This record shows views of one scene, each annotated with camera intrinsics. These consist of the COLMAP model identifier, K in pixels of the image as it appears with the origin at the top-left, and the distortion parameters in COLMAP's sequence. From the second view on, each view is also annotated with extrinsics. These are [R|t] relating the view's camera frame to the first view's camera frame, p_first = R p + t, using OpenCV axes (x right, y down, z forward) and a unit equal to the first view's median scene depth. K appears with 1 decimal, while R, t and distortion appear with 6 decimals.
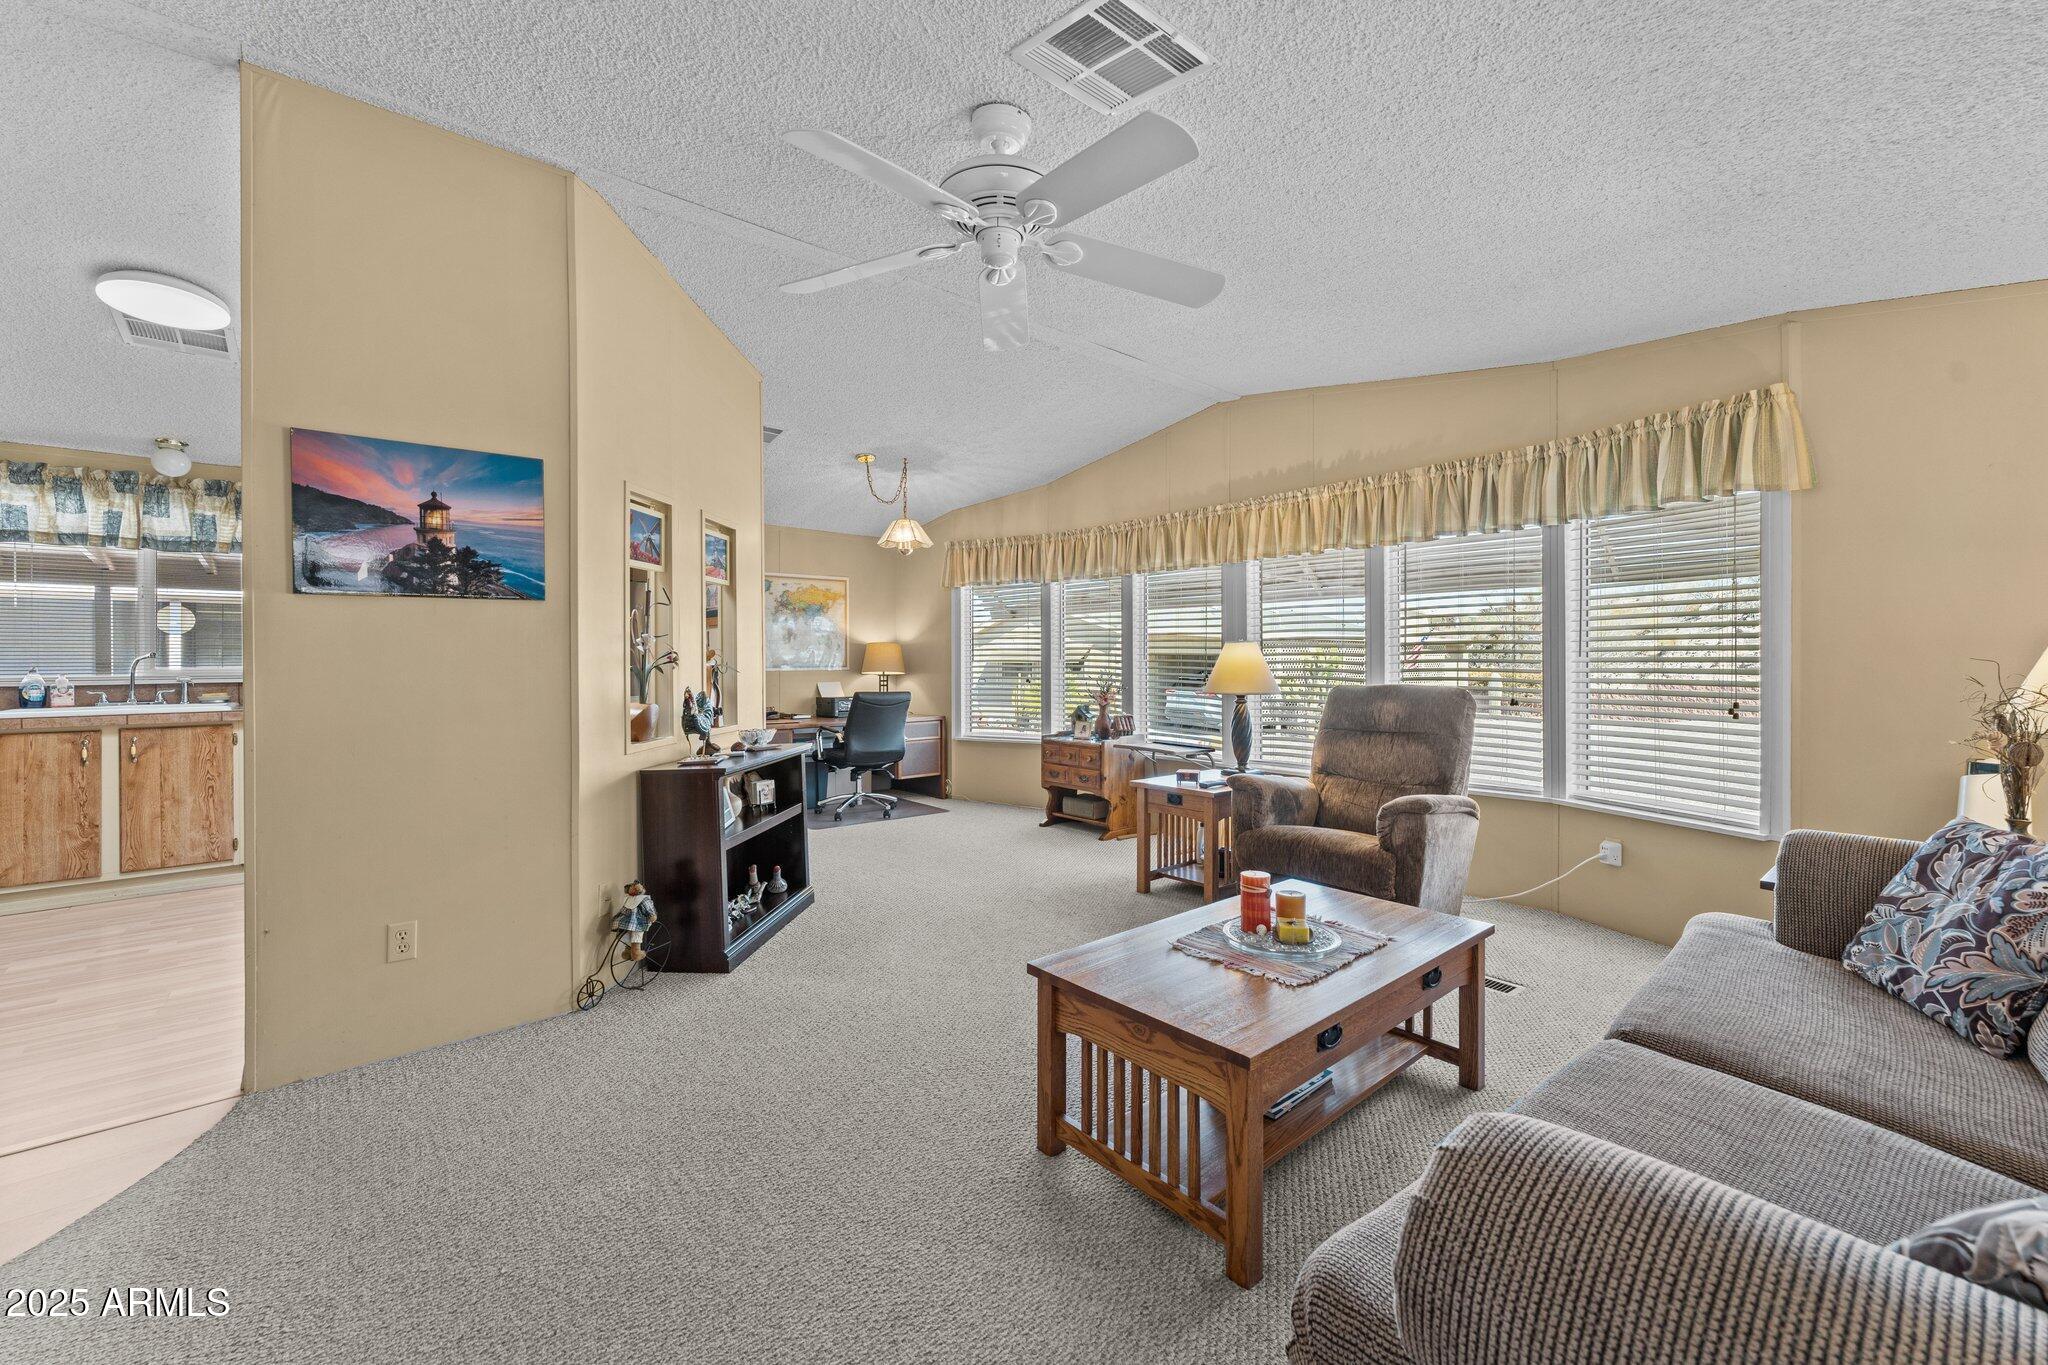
lens RADIAL K [[823.8, 0, 1022.0], [0, 823.8, 657.9], [0, 0, 1]] dist [0.001856, 0.000290]
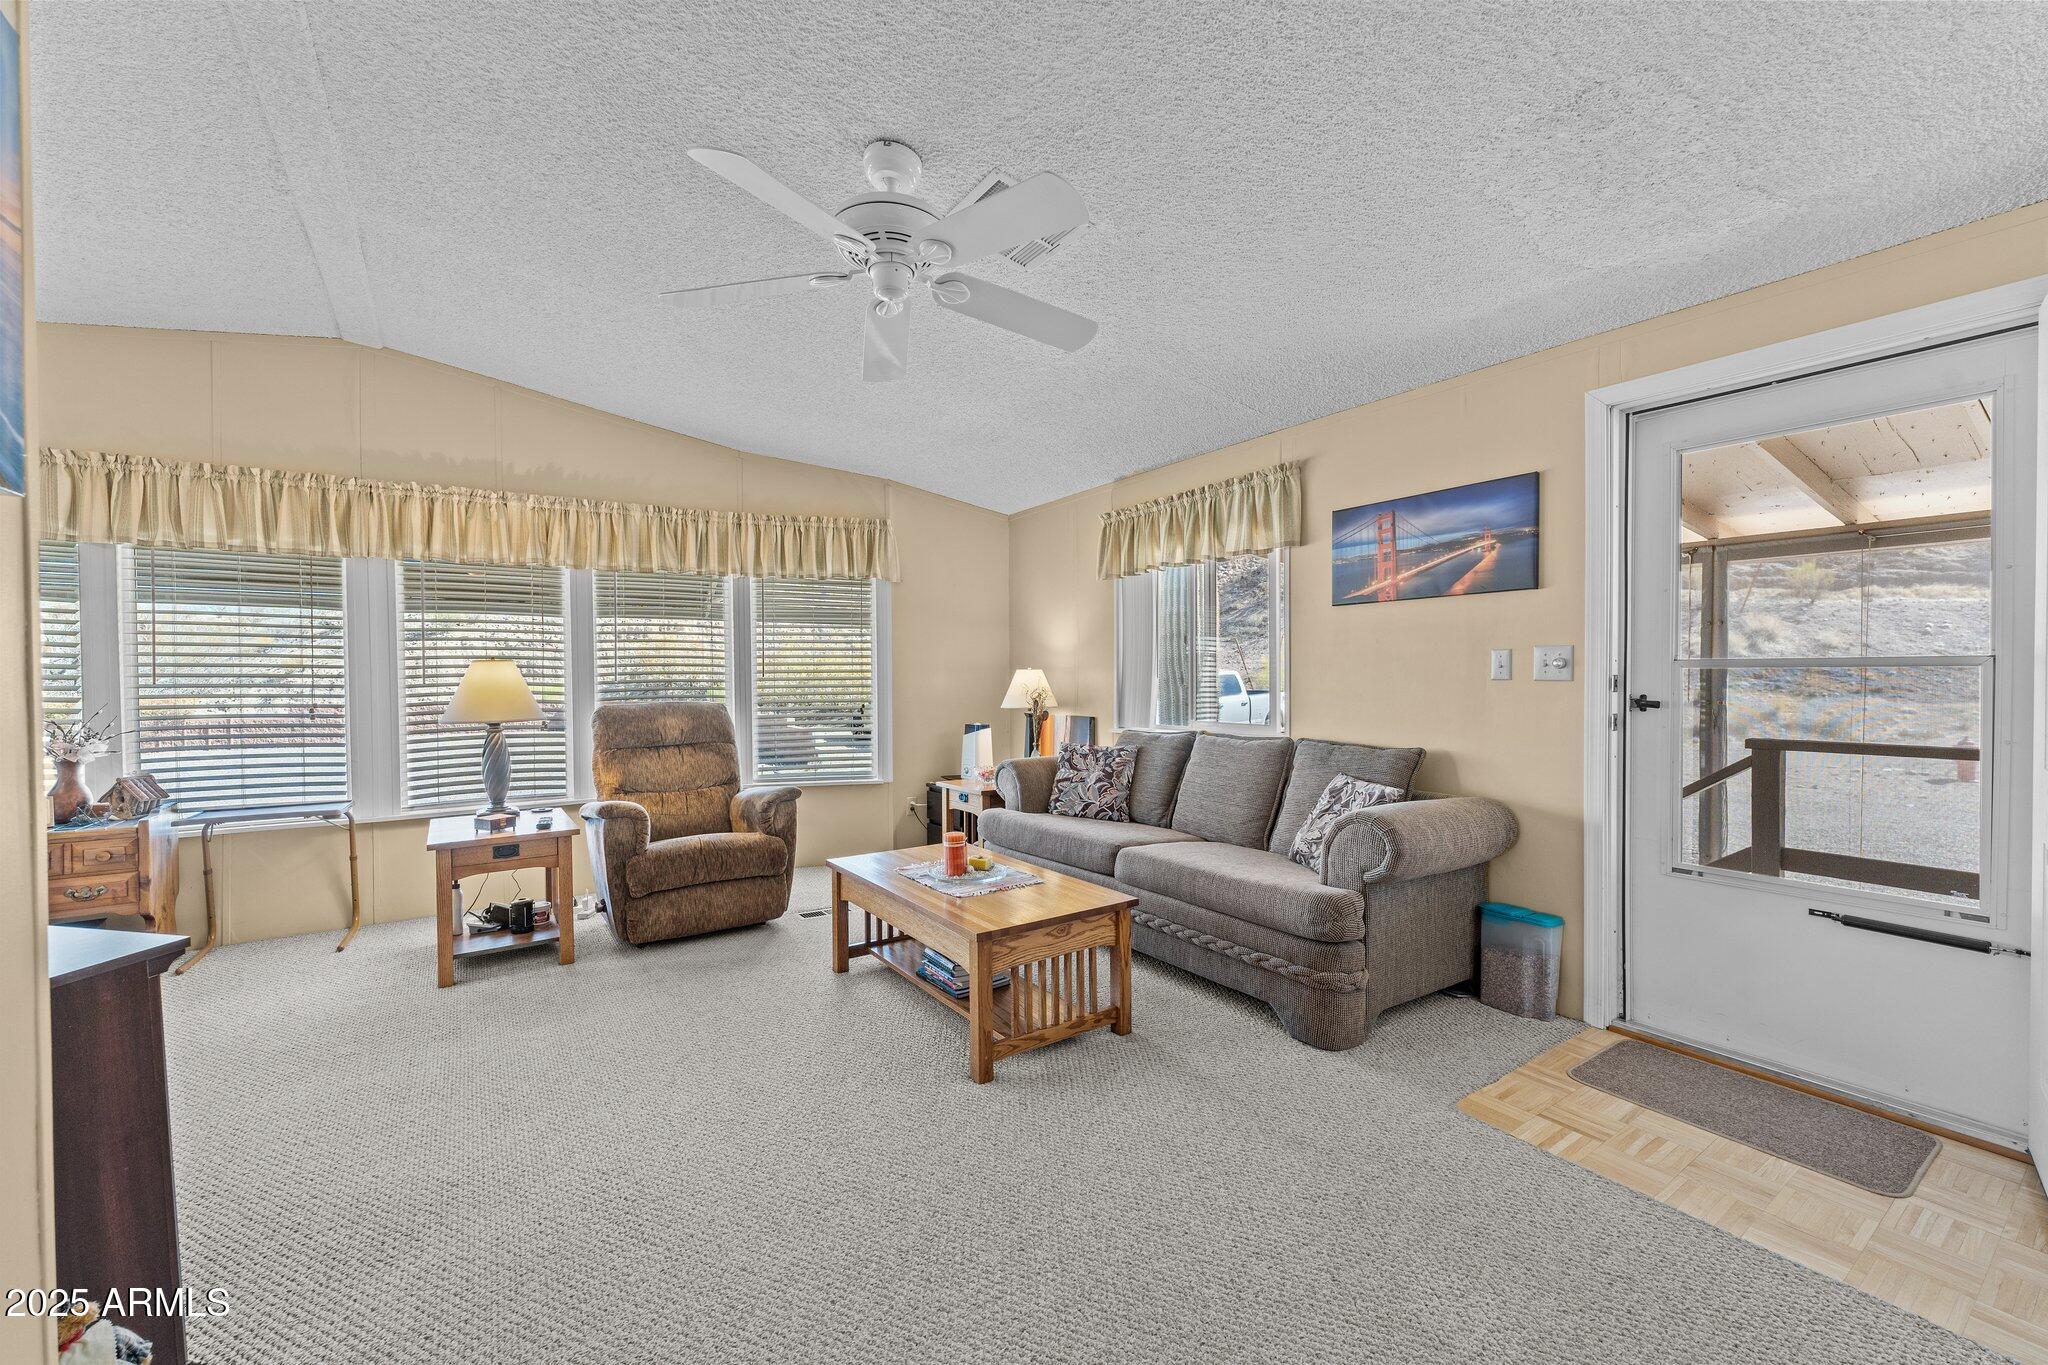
lens RADIAL K [[812.7, 0, 1024.2], [0, 812.7, 687.4], [0, 0, 1]] dist [0.000976, 0.000166]
pose [[0.105257, -0.012434, 0.994367, -0.523184], [0.007110, 0.999906, 0.011751, 0.002366], [-0.994420, 0.005834, 0.105335, 0.369610]]
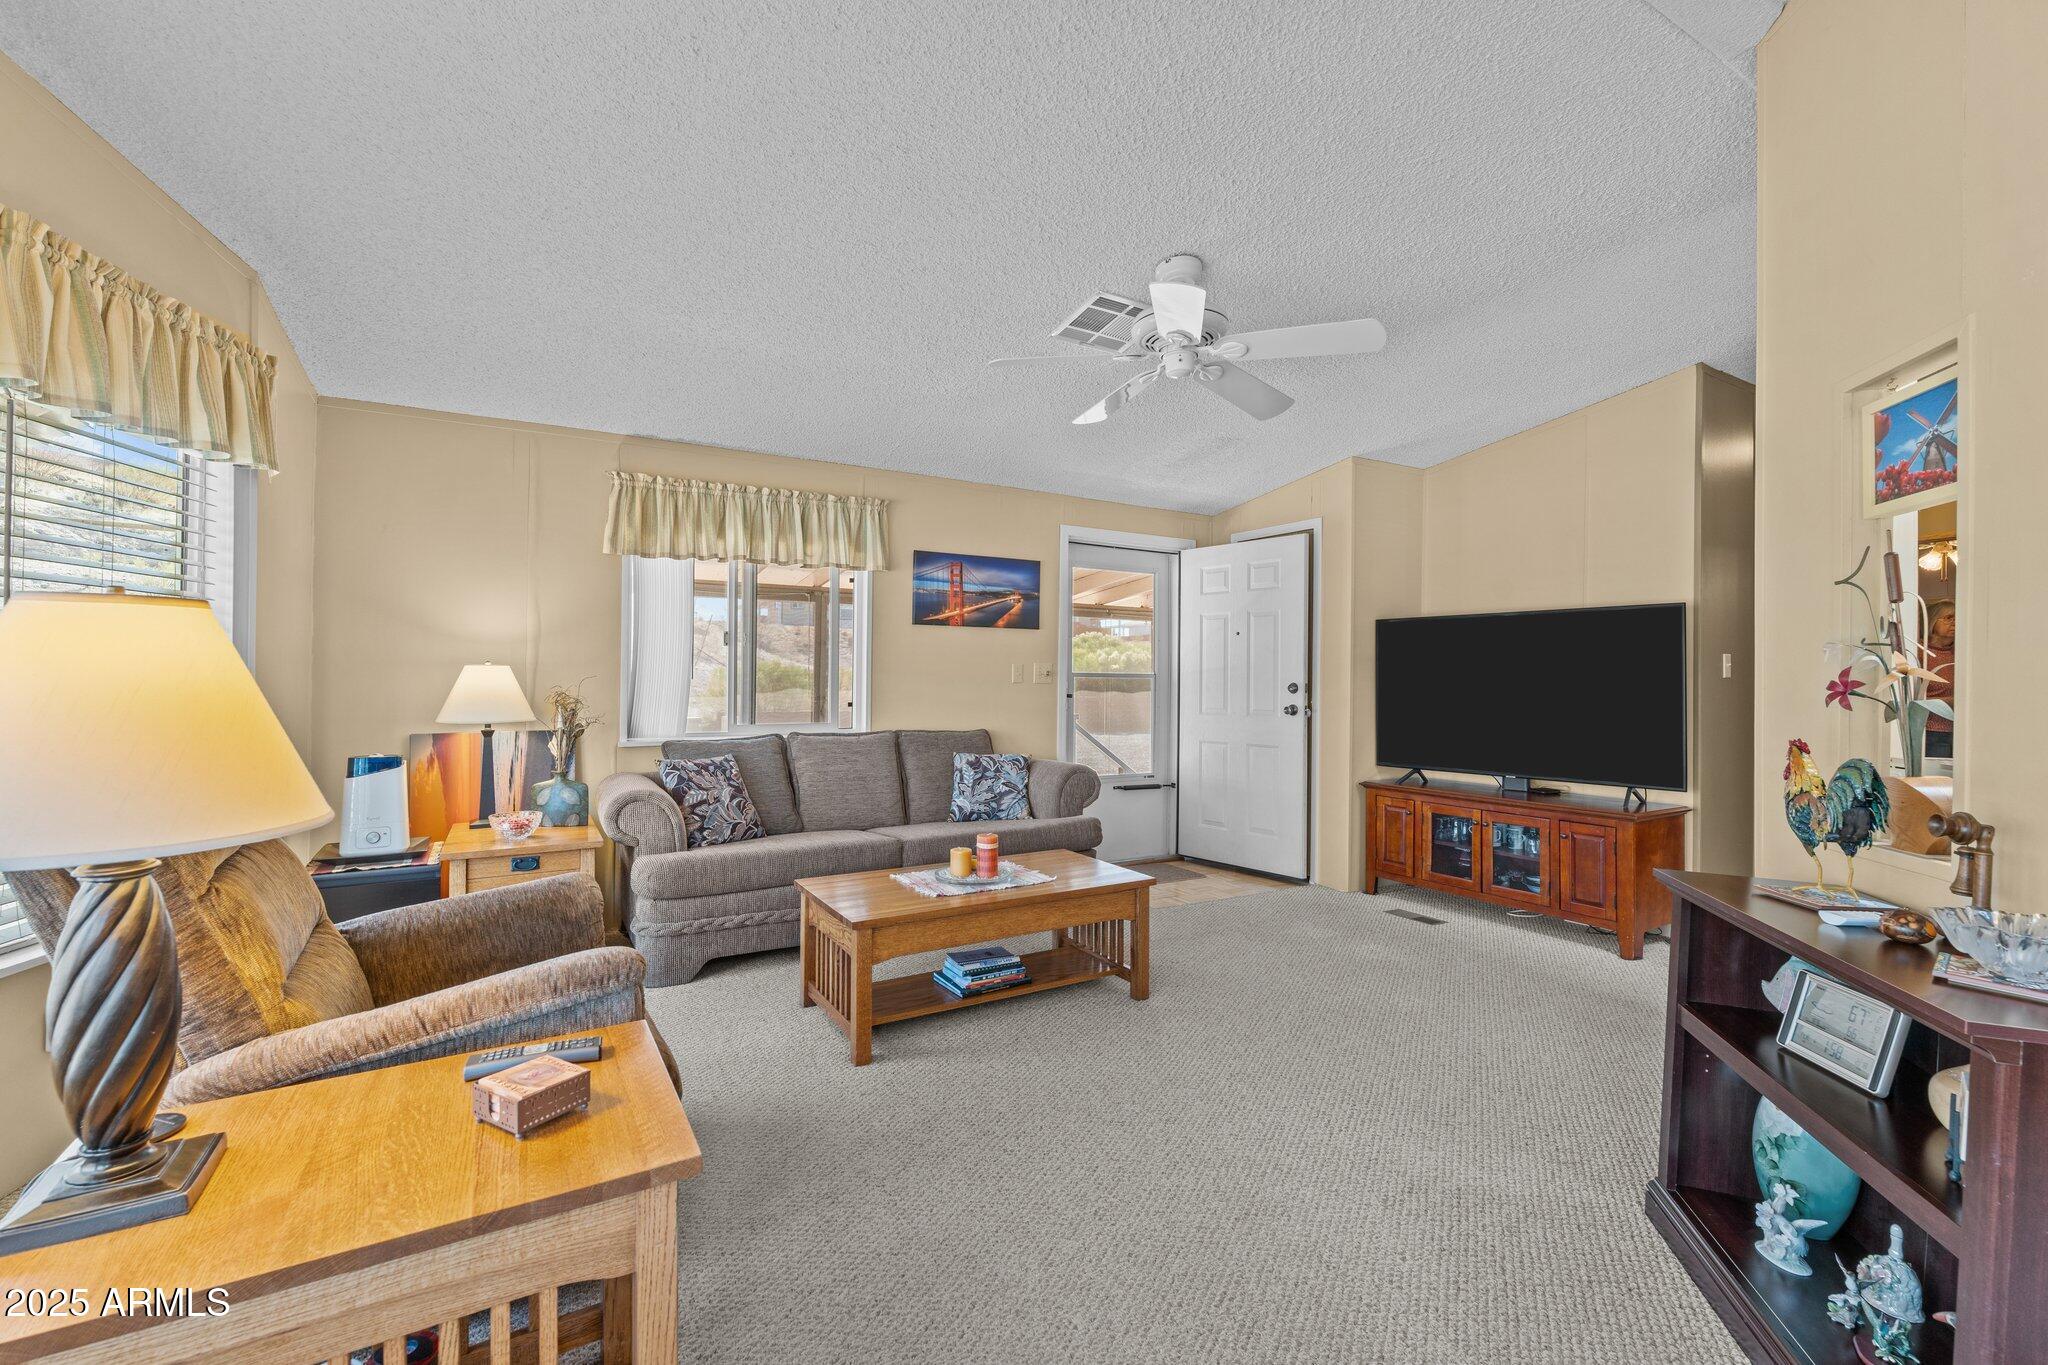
lens RADIAL K [[859.3, 0, 1024.0], [0, 859.3, 682.5], [0, 0, 1]] dist [-0.000871, -0.000038]
pose [[-0.984614, -0.007910, 0.174564, -0.011892], [-0.006917, 0.999956, 0.006295, -0.001178], [-0.174606, 0.004991, -0.984626, 1.195909]]
